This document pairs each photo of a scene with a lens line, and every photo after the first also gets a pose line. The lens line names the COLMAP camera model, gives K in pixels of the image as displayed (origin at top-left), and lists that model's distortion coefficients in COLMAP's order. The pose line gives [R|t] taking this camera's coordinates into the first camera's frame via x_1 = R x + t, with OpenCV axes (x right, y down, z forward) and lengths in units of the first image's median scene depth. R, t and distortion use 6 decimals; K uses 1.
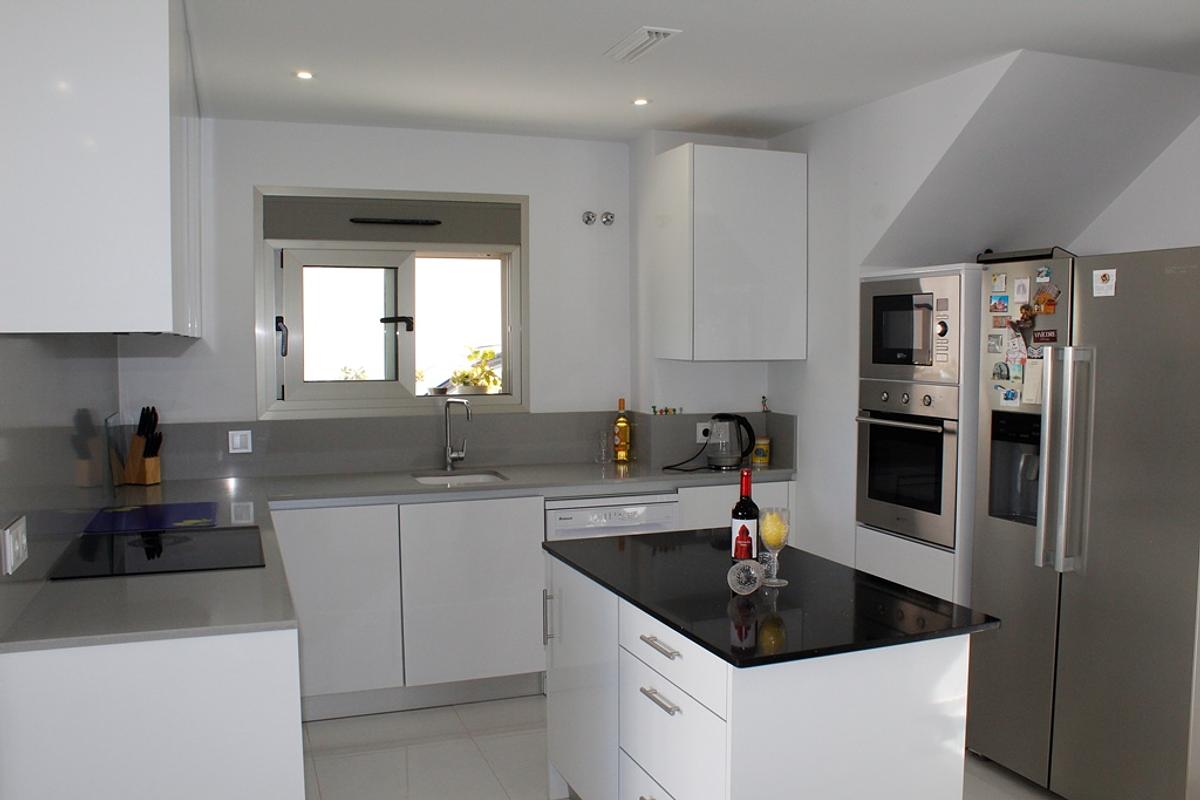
lens RADIAL K [[1007.2, 0, 600.0], [0, 1007.2, 400.0], [0, 0, 1]] dist [-0.158572, 0.139872]
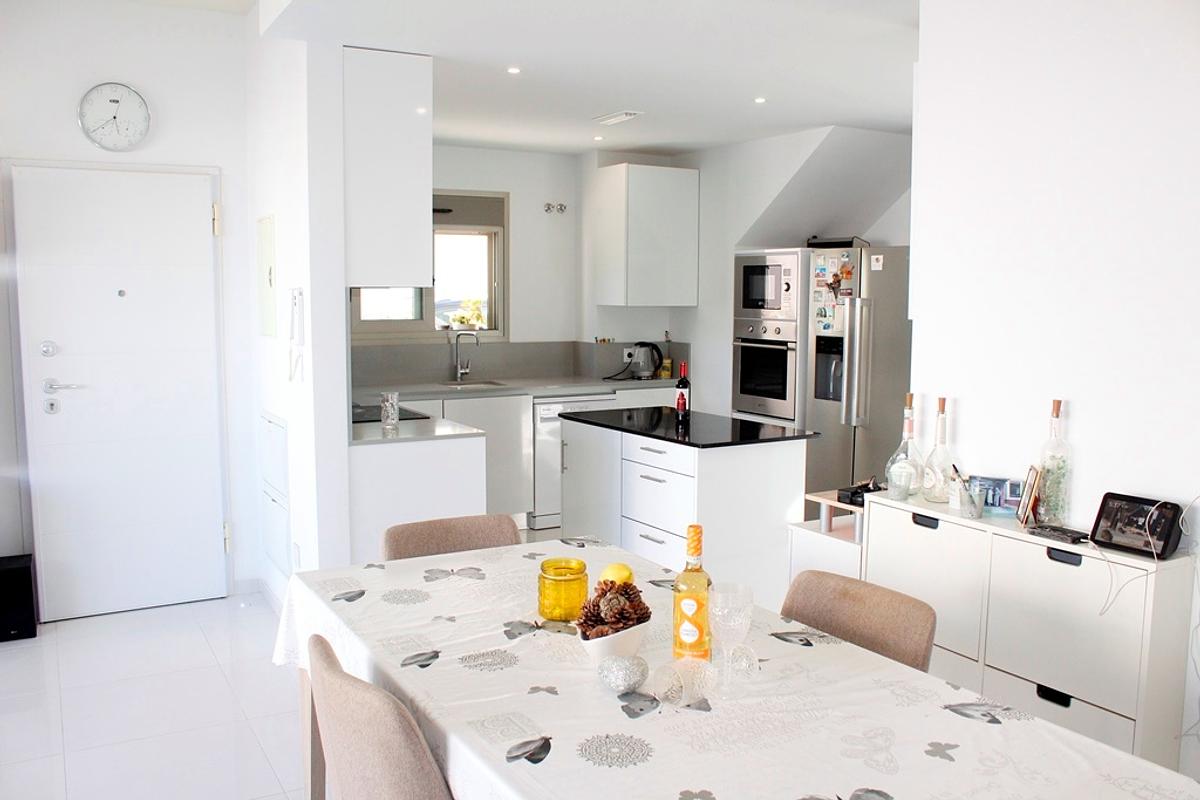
lens RADIAL K [[1007.2, 0, 600.0], [0, 1007.2, 400.0], [0, 0, 1]] dist [-0.158572, 0.139872]
pose [[0.986415, -0.012304, 0.163811, -0.220474], [0.004352, 0.998798, 0.048816, 0.031331], [-0.164215, -0.047440, 0.985283, -0.558375]]
